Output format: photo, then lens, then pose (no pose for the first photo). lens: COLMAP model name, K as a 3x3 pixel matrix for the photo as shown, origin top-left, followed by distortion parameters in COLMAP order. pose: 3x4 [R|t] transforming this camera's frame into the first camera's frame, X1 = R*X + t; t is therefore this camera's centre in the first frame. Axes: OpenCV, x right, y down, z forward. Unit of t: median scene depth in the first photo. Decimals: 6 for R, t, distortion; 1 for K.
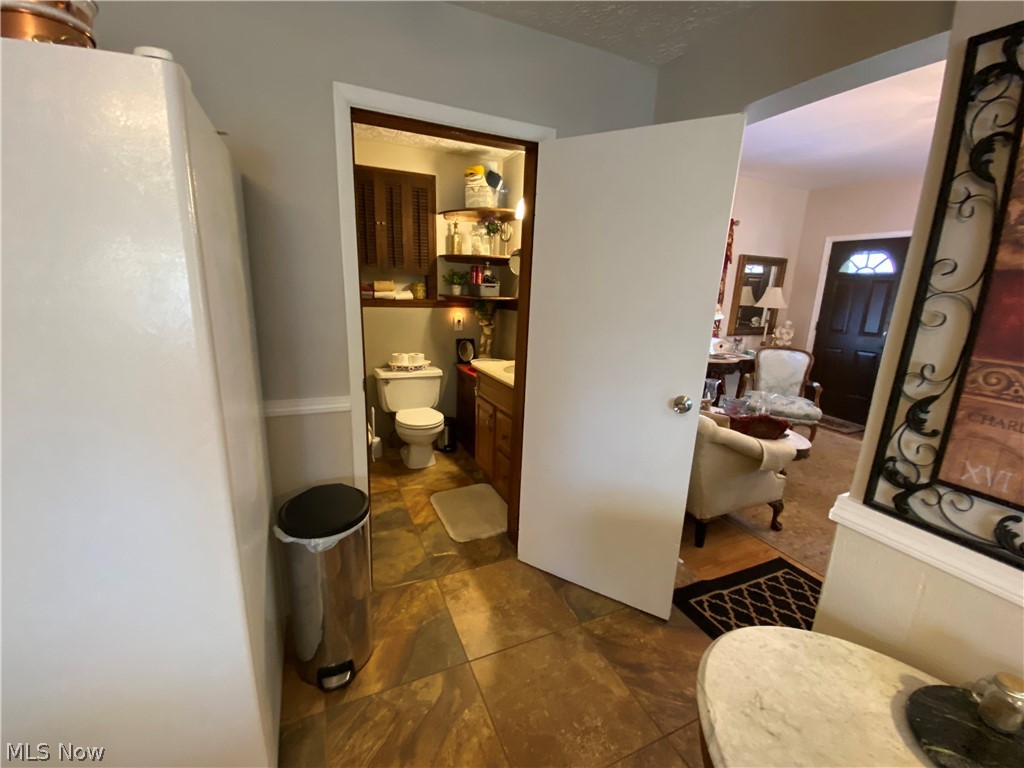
lens RADIAL K [[433.4, 0, 512.0], [0, 433.4, 384.0], [0, 0, 1]] dist [-0.001446, -0.000543]
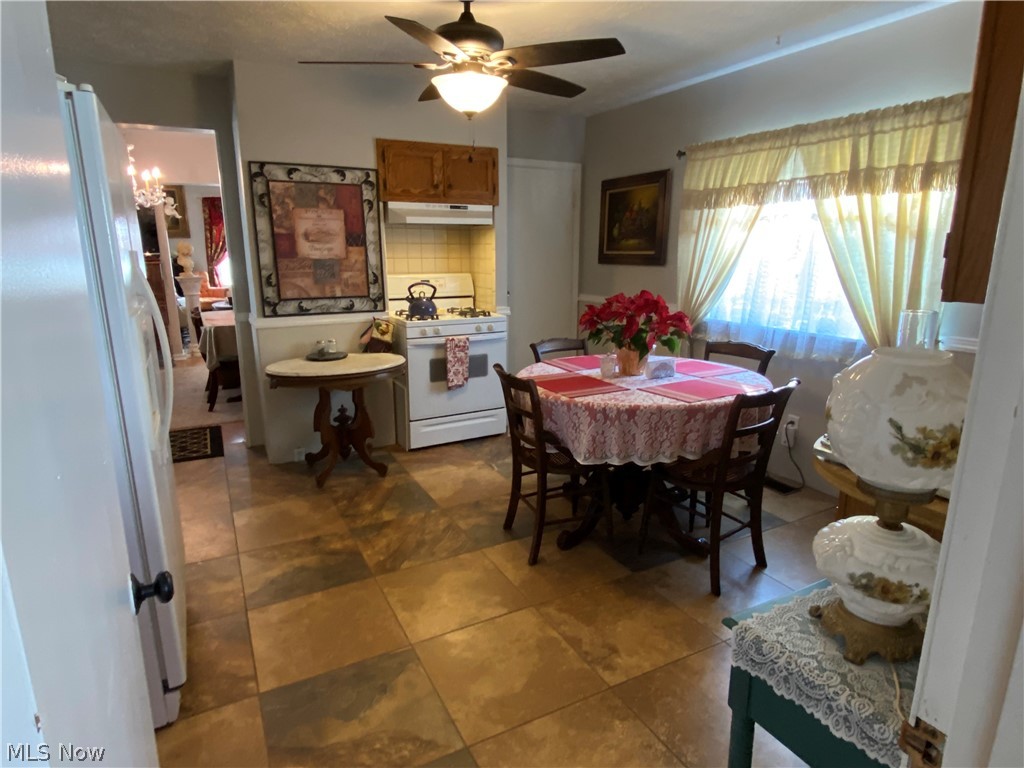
lens RADIAL K [[585.3, 0, 512.0], [0, 585.3, 384.0], [0, 0, 1]] dist [0.004241, -0.014623]
pose [[-0.049136, -0.270050, 0.961592, -0.823145], [0.217937, 0.936657, 0.274183, -0.001337], [-0.974725, 0.223038, 0.012831, -0.137589]]
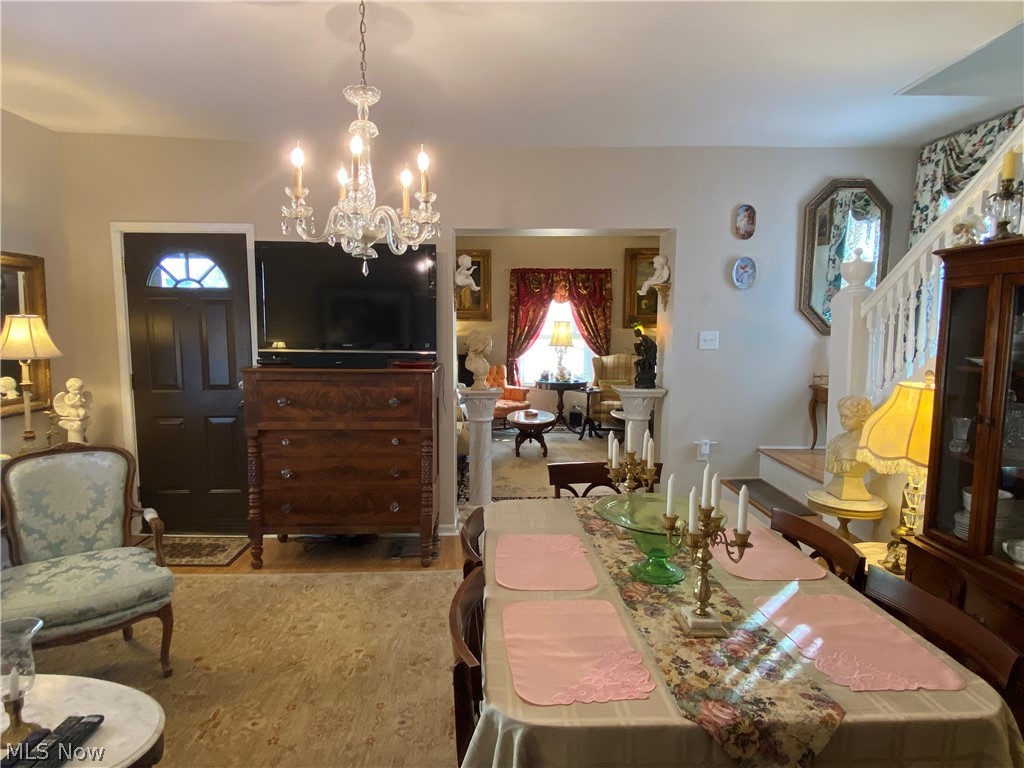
lens RADIAL K [[585.3, 0, 512.0], [0, 585.3, 384.0], [0, 0, 1]] dist [0.004241, -0.014623]
pose [[0.397132, -0.130037, 0.908502, 0.325197], [0.210447, 0.976438, 0.047769, -0.097243], [-0.893308, 0.172221, 0.415140, 0.387983]]
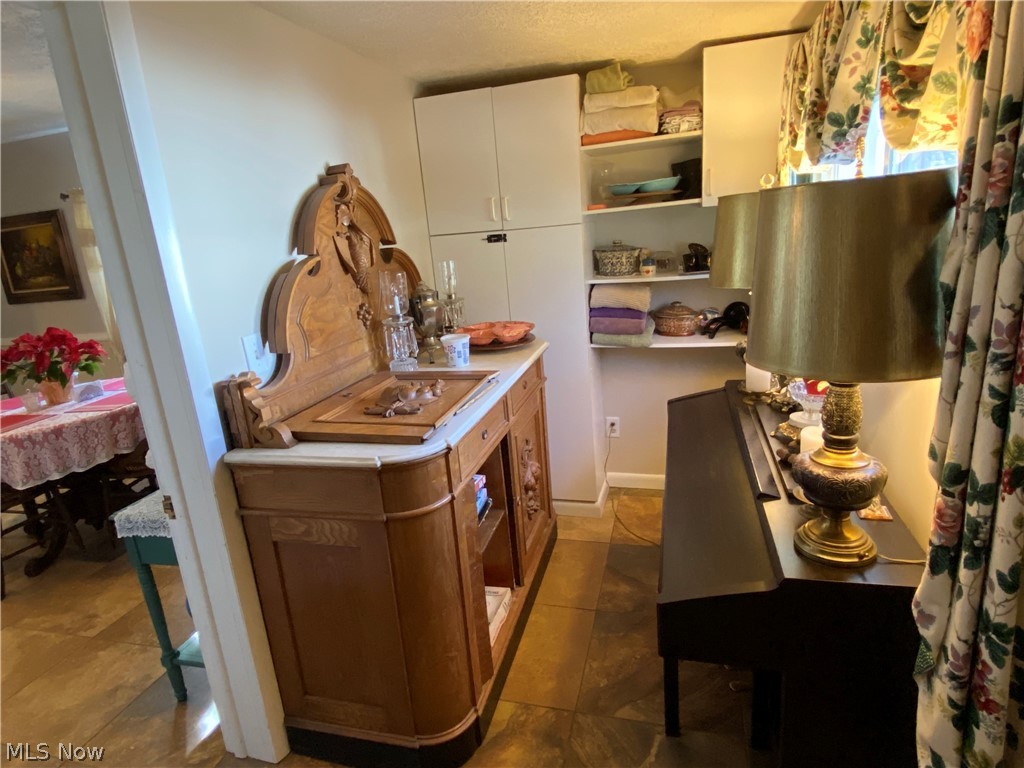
lens RADIAL K [[585.3, 0, 512.0], [0, 585.3, 384.0], [0, 0, 1]] dist [0.004241, -0.014623]
pose [[-0.764055, -0.142444, 0.629229, -1.429629], [0.192873, 0.880282, 0.433478, -0.068320], [-0.615645, 0.452563, -0.645110, -0.166811]]
